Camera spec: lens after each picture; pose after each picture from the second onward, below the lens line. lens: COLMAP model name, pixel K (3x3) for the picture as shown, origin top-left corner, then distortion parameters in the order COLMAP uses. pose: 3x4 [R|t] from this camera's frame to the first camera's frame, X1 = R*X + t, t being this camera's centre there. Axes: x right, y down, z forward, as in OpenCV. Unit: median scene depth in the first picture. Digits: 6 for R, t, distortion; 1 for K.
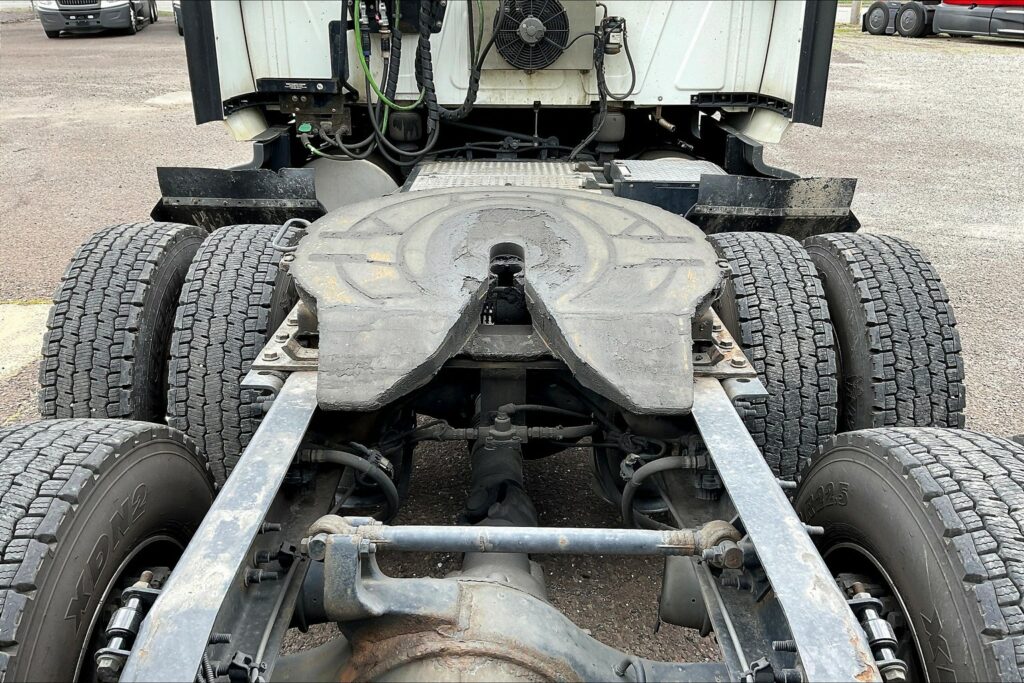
lens RADIAL K [[847.0, 0, 512.0], [0, 847.0, 341.5], [0, 0, 1]] dist [0.102203, -0.194826]
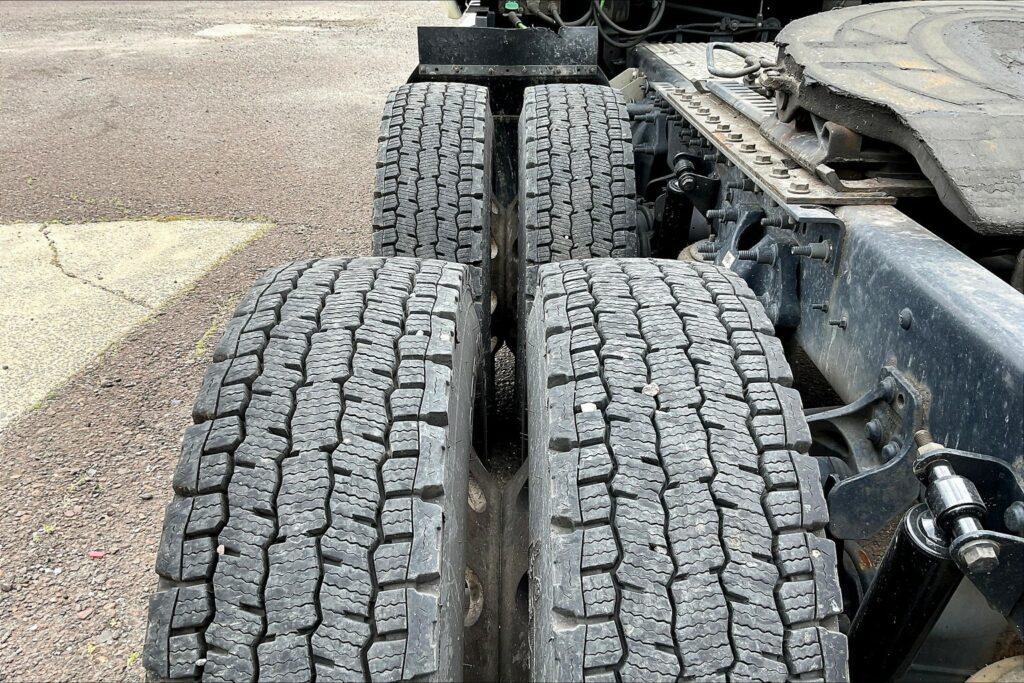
lens RADIAL K [[847.0, 0, 512.0], [0, 847.0, 341.5], [0, 0, 1]] dist [0.102203, -0.194826]
pose [[0.999926, -0.007385, -0.009707, -0.271178], [0.007905, 0.998470, 0.054735, 0.055742], [0.009288, -0.054808, 0.998454, 0.111432]]
